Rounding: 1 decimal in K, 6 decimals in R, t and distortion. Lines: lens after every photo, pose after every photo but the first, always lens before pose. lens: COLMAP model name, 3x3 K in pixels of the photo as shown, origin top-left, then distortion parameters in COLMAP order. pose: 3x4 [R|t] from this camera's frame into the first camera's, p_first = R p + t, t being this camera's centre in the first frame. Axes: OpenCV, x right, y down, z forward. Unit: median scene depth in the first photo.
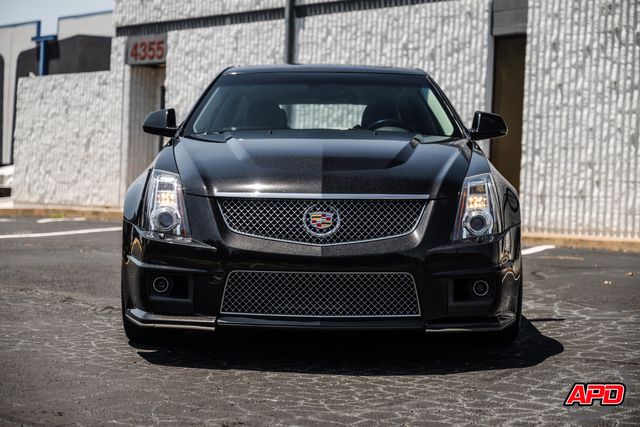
lens RADIAL K [[1261.5, 0, 314.8], [0, 1261.5, 239.6], [0, 0, 1]] dist [0.008920, 0.000000]
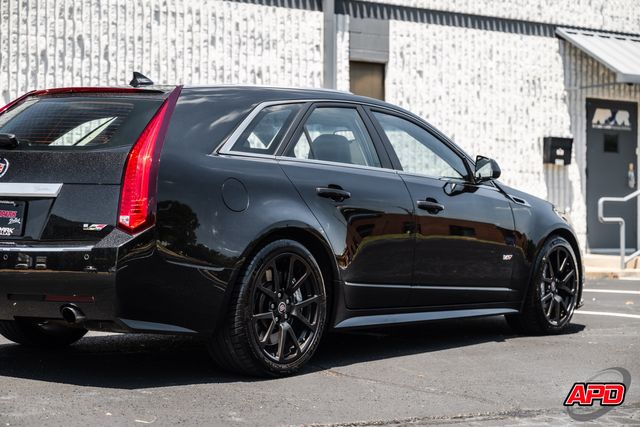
lens RADIAL K [[1261.5, 0, 329.0], [0, 1261.5, 231.6], [0, 0, 1]] dist [0.008920, 0.000000]
pose [[0.229889, -0.024881, 0.972899, -0.560156], [0.032619, 0.999308, 0.017849, -0.038562], [-0.972670, 0.027632, 0.230542, 0.600660]]
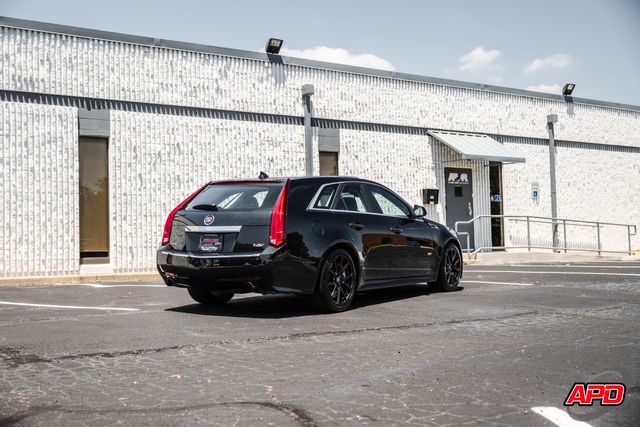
lens RADIAL K [[771.3, 0, 317.7], [0, 771.3, 222.5], [0, 0, 1]] dist [-0.002970, 0.000000]
pose [[0.171029, -0.003568, 0.985260, -0.685622], [0.063903, 0.997928, -0.007479, -0.043516], [-0.983192, 0.064240, 0.170902, 0.626811]]
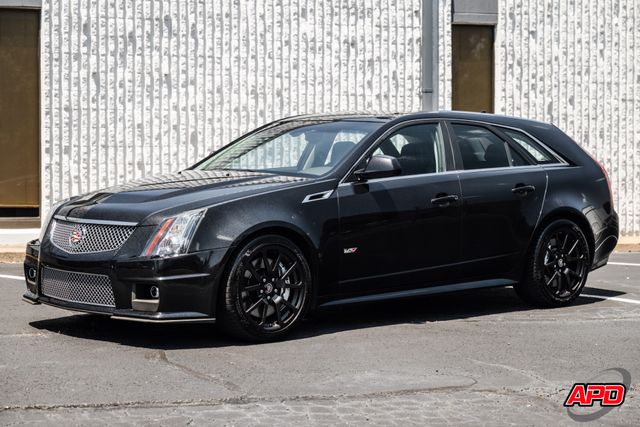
lens RADIAL K [[1401.3, 0, 326.8], [0, 1401.3, 232.4], [0, 0, 1]] dist [0.010855, 0.000000]
pose [[0.457078, -0.067417, 0.886868, -0.595222], [0.045794, 0.997584, 0.052232, -0.055992], [-0.888247, 0.016739, 0.459062, 0.411098]]
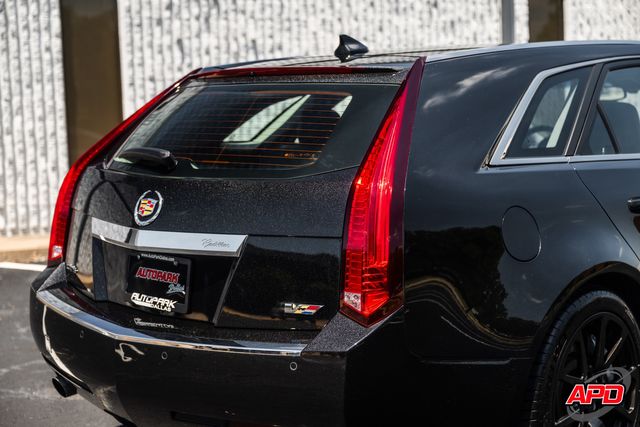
lens RADIAL K [[1040.5, 0, 321.9], [0, 1040.5, 232.6], [0, 0, 1]] dist [0.012875, 0.000000]
pose [[0.353755, -0.130662, 0.926167, -0.401245], [0.078709, 0.990841, 0.109723, -0.066229], [-0.932021, 0.034082, 0.360799, 0.674564]]
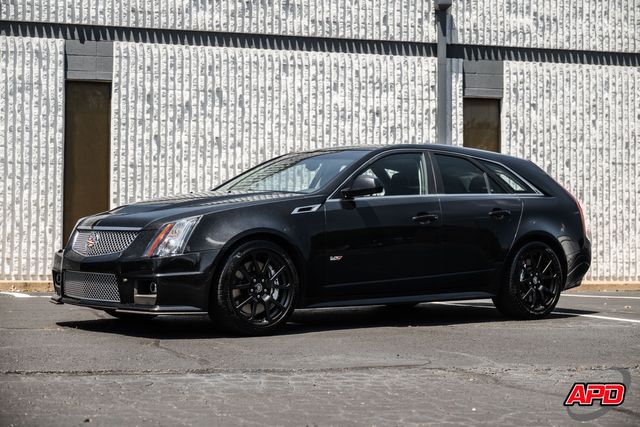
lens RADIAL K [[1155.6, 0, 336.0], [0, 1155.6, 232.0], [0, 0, 1]] dist [0.004575, 0.000000]
pose [[0.504730, -0.006272, 0.863255, -0.542896], [0.041358, 0.999001, -0.016923, -0.022277], [-0.862286, 0.044244, 0.504485, 0.397741]]
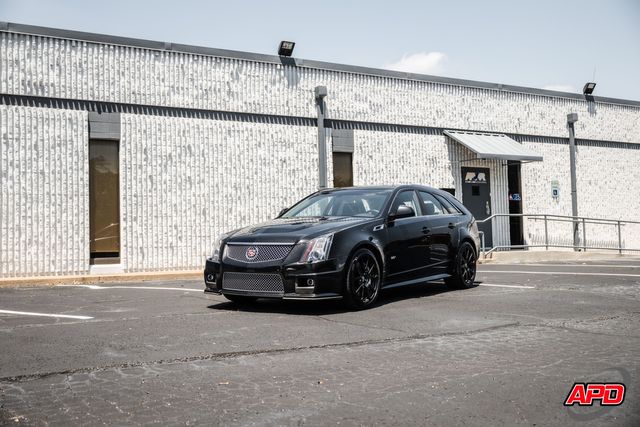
lens RADIAL K [[707.8, 0, 320.8], [0, 707.8, 218.1], [0, 0, 1]] dist [-0.002951, 0.000000]
pose [[0.238572, -0.001630, 0.971123, -0.600657], [0.067224, 0.997628, -0.014840, -0.043521], [-0.968795, 0.068823, 0.238116, 0.586686]]
